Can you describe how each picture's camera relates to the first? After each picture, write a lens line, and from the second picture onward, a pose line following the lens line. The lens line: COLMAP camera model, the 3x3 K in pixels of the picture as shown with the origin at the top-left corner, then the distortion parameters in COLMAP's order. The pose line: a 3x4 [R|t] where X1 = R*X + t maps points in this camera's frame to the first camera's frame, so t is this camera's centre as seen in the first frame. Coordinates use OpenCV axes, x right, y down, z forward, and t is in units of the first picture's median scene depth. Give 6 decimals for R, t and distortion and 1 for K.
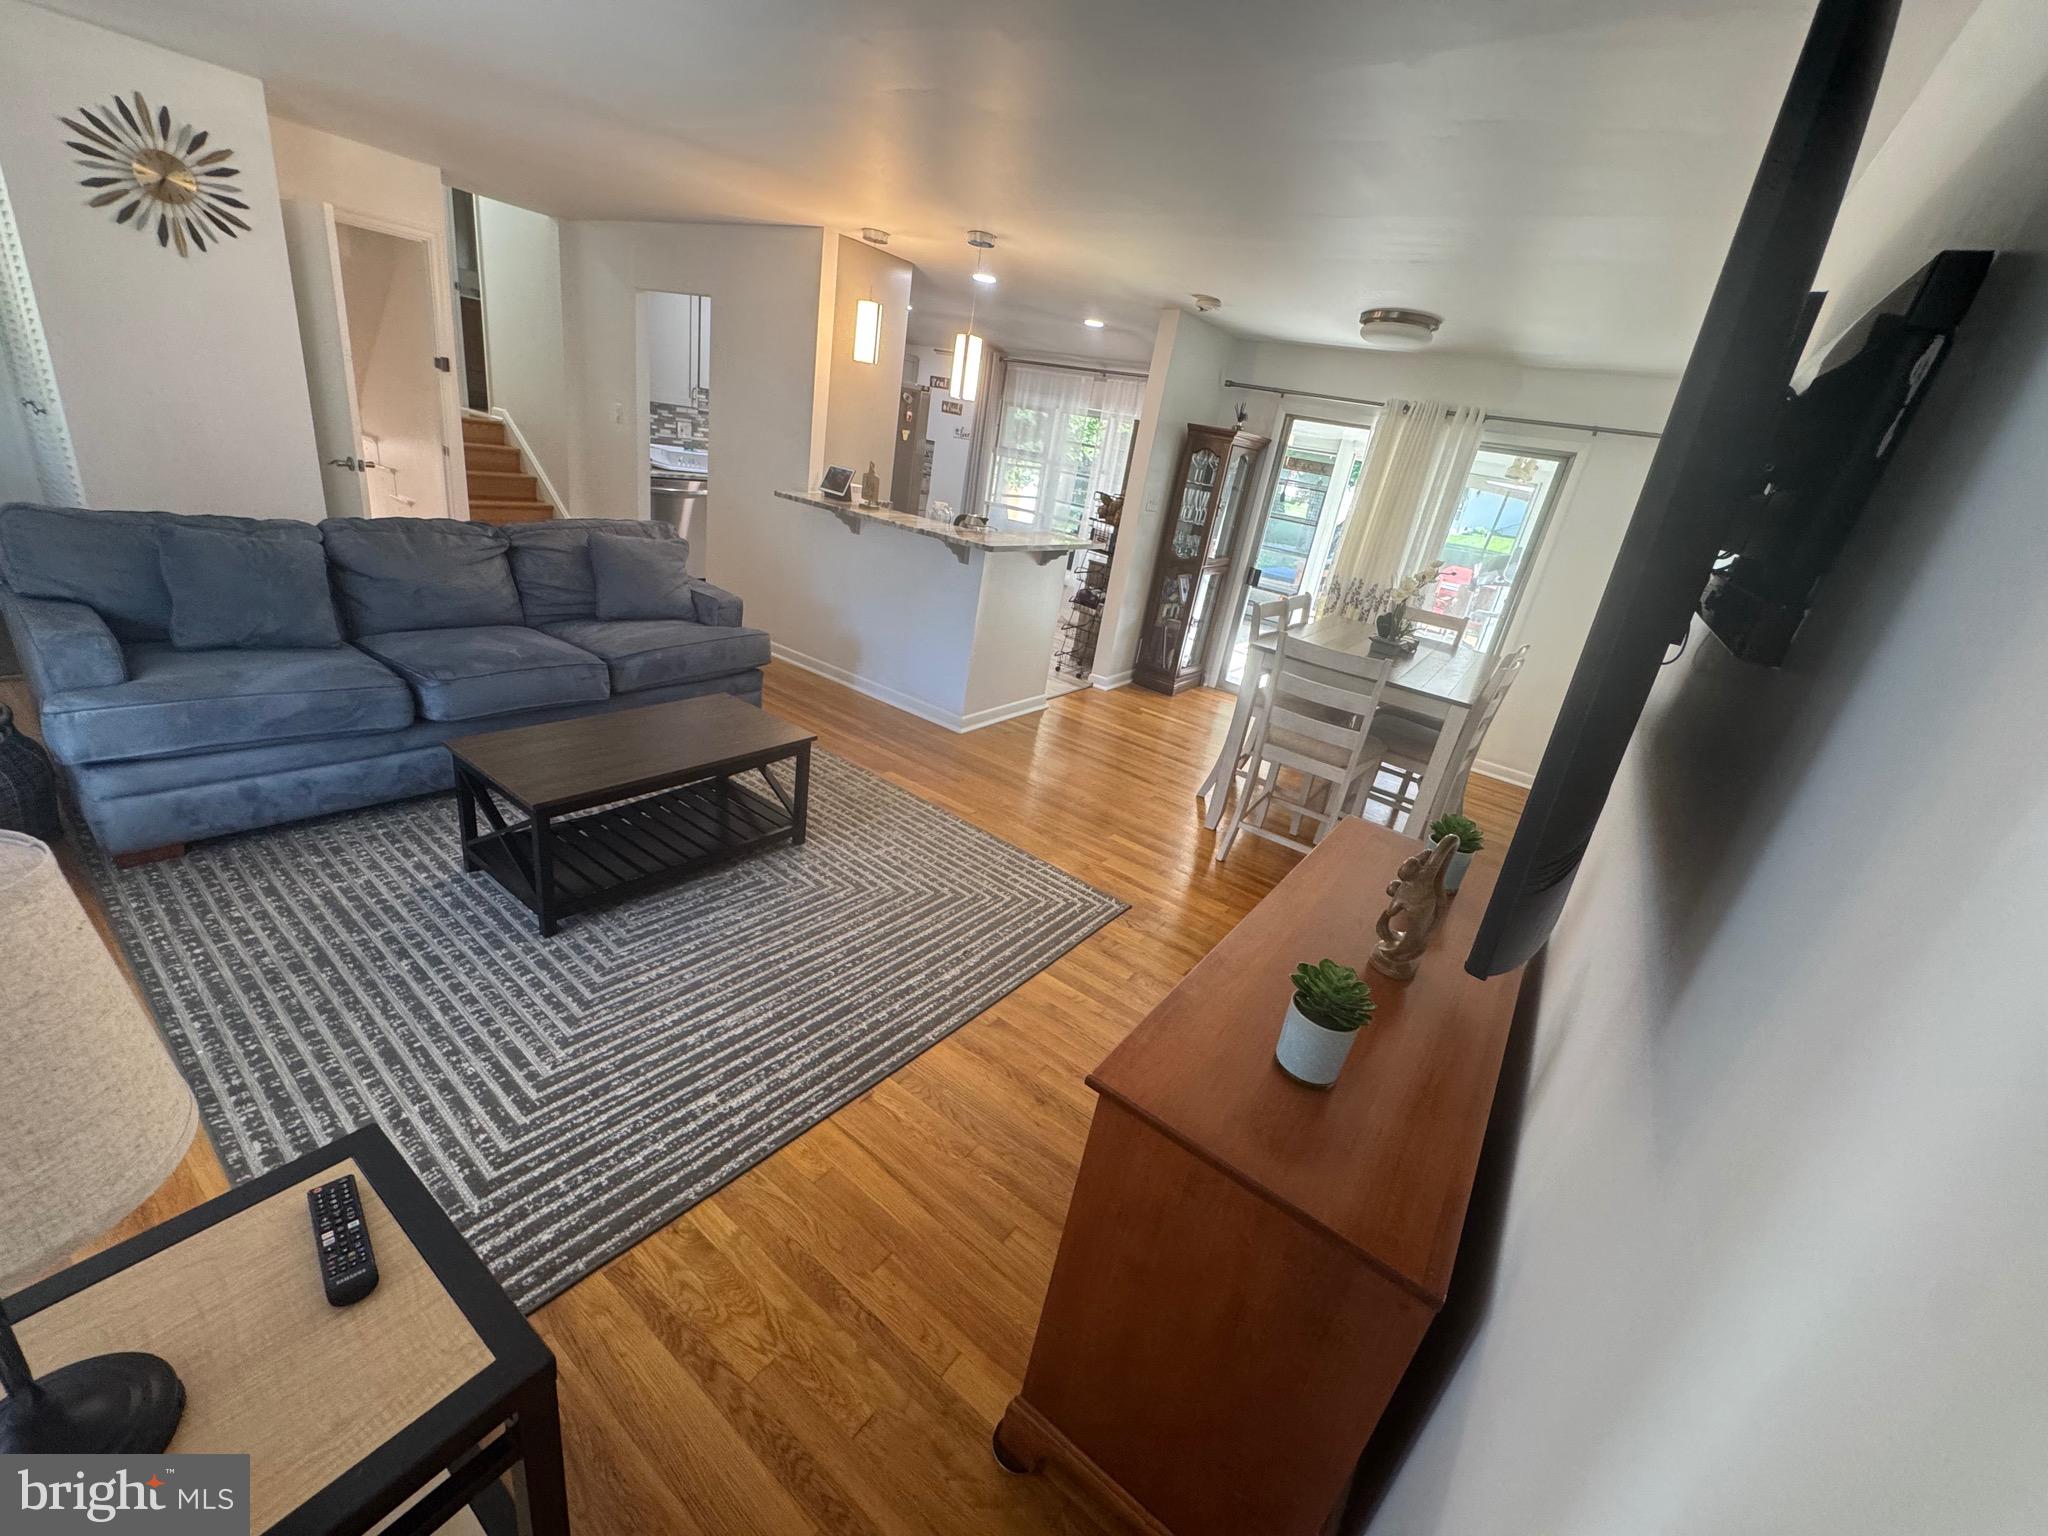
lens RADIAL K [[821.4, 0, 1024.0], [0, 821.4, 763.6], [0, 0, 1]] dist [-0.003070, 0.000329]
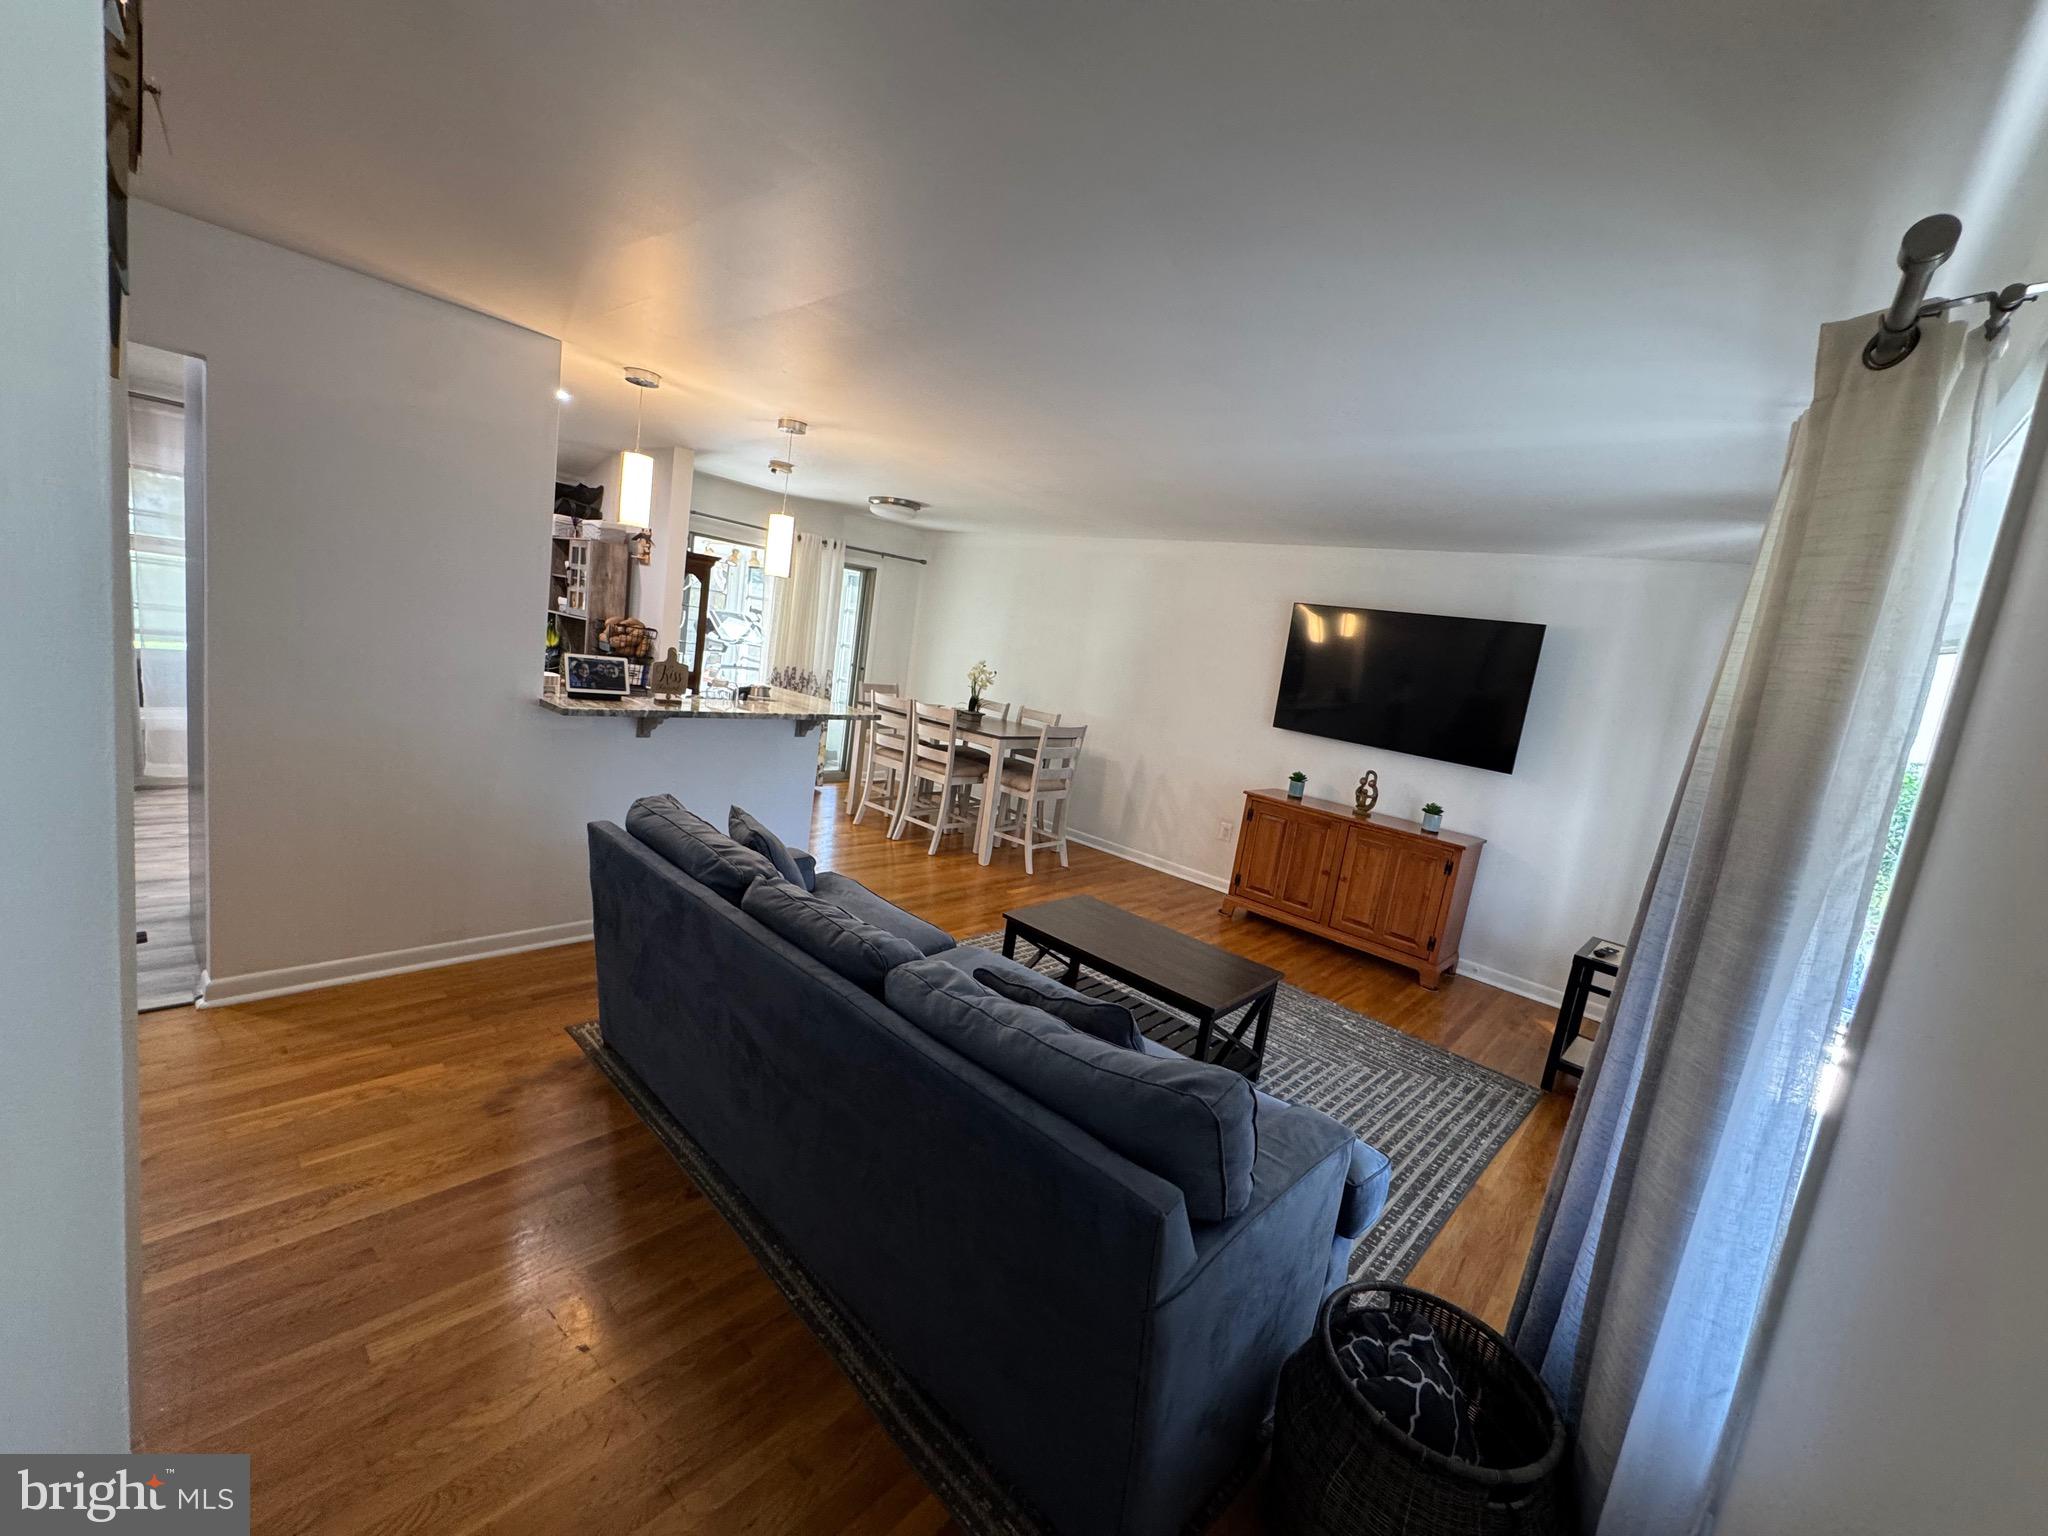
lens RADIAL K [[821.4, 0, 1027.6], [0, 821.4, 759.8], [0, 0, 1]] dist [-0.003070, 0.000329]
pose [[0.127091, -0.286905, 0.949491, -1.380578], [0.253381, 0.934884, 0.248576, -0.554392], [-0.958982, 0.208991, 0.191512, 0.783946]]
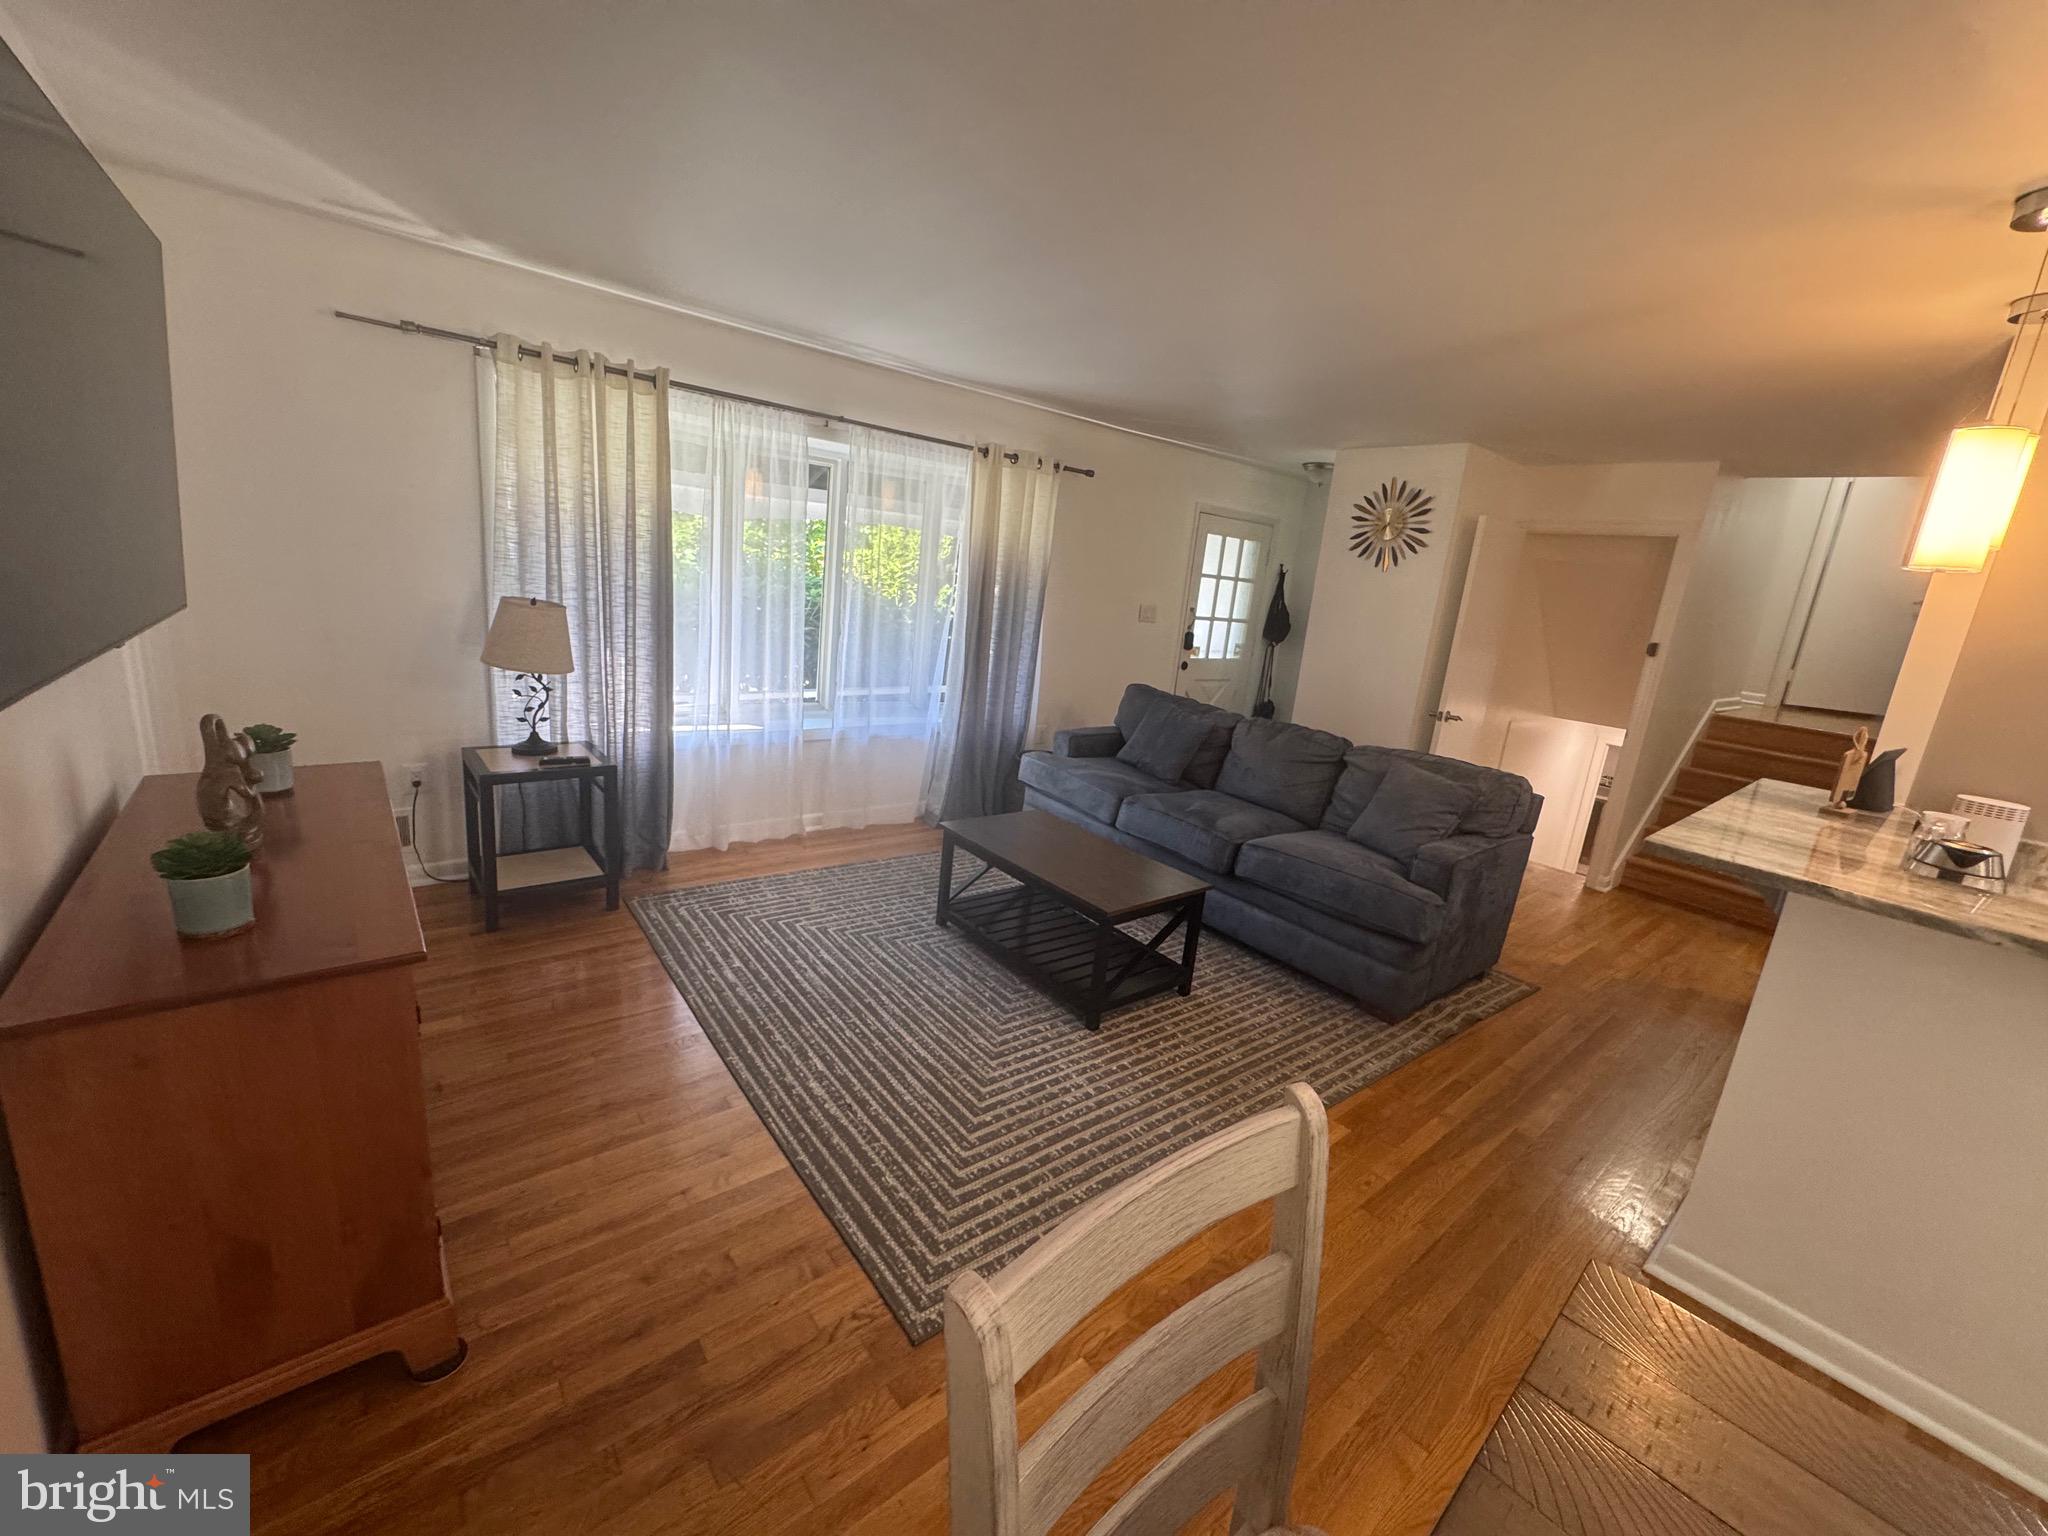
lens RADIAL K [[821.4, 0, 1025.9], [0, 821.4, 760.3], [0, 0, 1]] dist [-0.003070, 0.000329]
pose [[-0.232115, 0.039284, -0.971895, 0.615999], [-0.486049, 0.860809, 0.150876, -0.261879], [0.842543, 0.507409, -0.180713, 0.984521]]
